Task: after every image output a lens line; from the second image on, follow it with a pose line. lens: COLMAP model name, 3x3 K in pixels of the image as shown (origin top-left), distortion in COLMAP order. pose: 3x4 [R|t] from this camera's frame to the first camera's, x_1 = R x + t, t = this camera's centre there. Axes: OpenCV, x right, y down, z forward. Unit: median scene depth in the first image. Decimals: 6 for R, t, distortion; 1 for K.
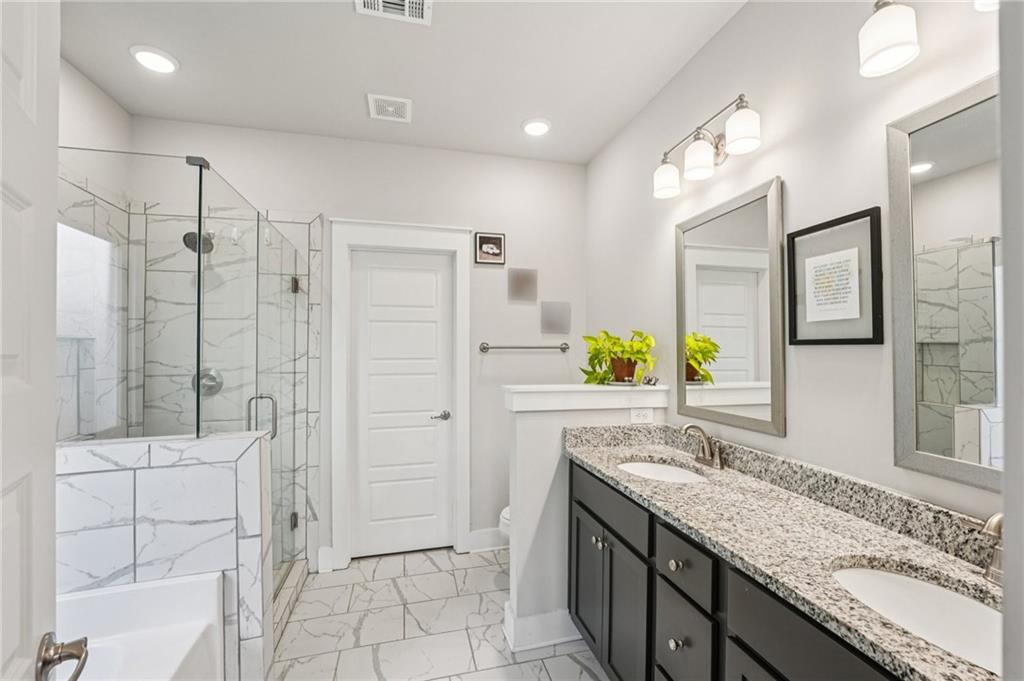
lens RADIAL K [[420.1, 0, 513.6], [0, 420.1, 335.9], [0, 0, 1]] dist [0.001927, -0.000120]
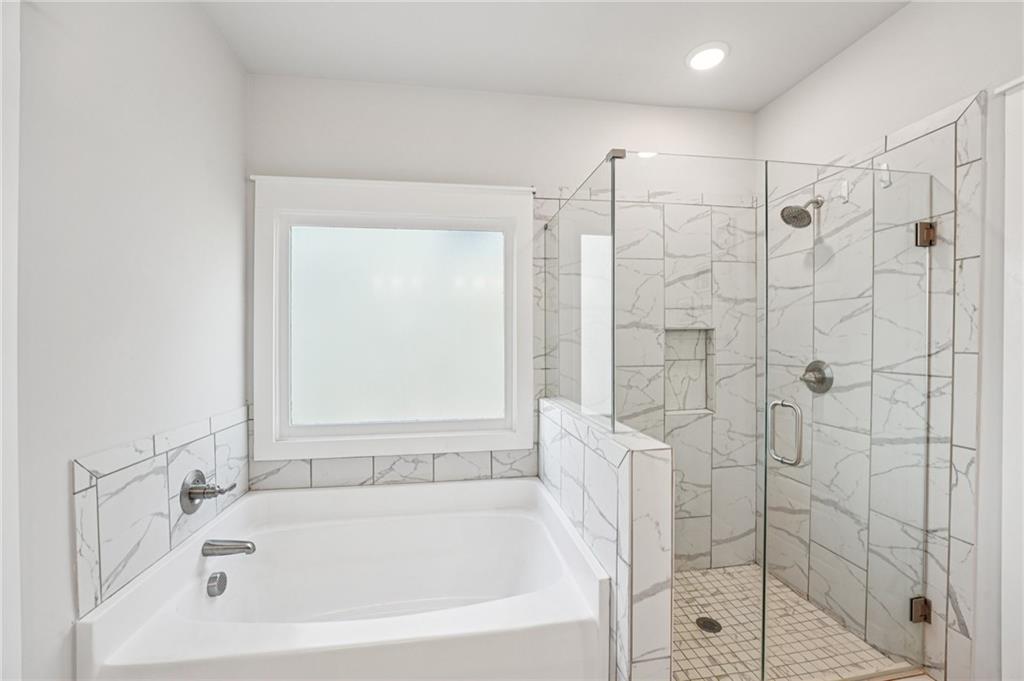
lens RADIAL K [[402.0, 0, 512.0], [0, 402.0, 340.5], [0, 0, 1]] dist [0.000202, -0.000125]
pose [[-0.098144, 0.007542, -0.995144, 0.133258], [0.033462, 0.999431, 0.004274, 0.012445], [0.994609, -0.032880, -0.098341, 0.451482]]
